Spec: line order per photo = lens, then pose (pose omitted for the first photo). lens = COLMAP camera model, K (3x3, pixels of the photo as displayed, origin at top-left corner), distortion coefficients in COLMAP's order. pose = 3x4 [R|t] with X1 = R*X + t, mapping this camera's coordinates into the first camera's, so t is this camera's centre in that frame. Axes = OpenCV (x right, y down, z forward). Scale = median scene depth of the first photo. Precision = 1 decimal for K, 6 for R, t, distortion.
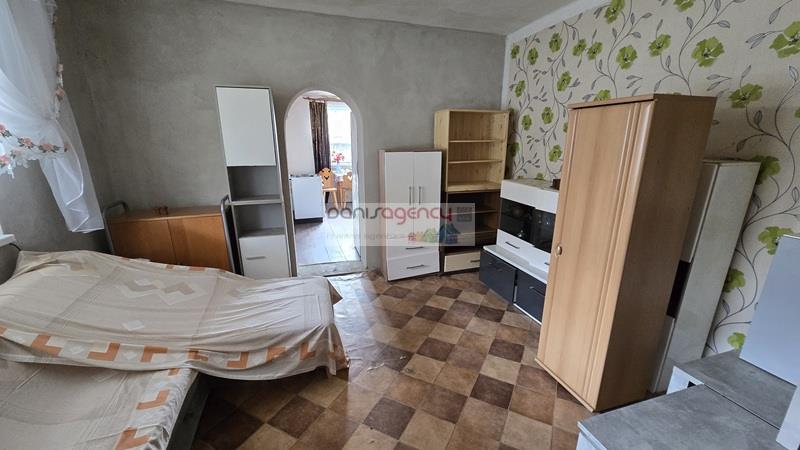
lens RADIAL K [[327.9, 0, 397.5], [0, 327.9, 226.6], [0, 0, 1]] dist [0.000828, 0.002646]
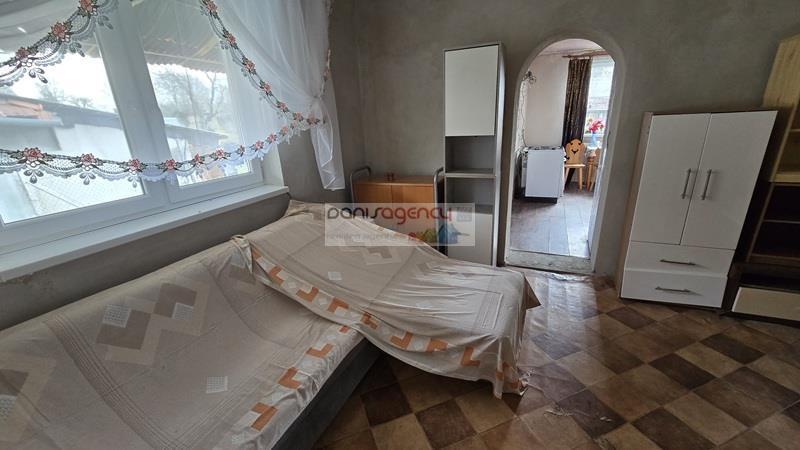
lens RADIAL K [[327.9, 0, 402.8], [0, 327.9, 228.8], [0, 0, 1]] dist [0.000828, 0.002646]
pose [[0.757453, 0.178880, -0.627906, 0.054644], [-0.122970, 0.983610, 0.131874, -0.032633], [0.641204, -0.022675, 0.767035, 0.203553]]
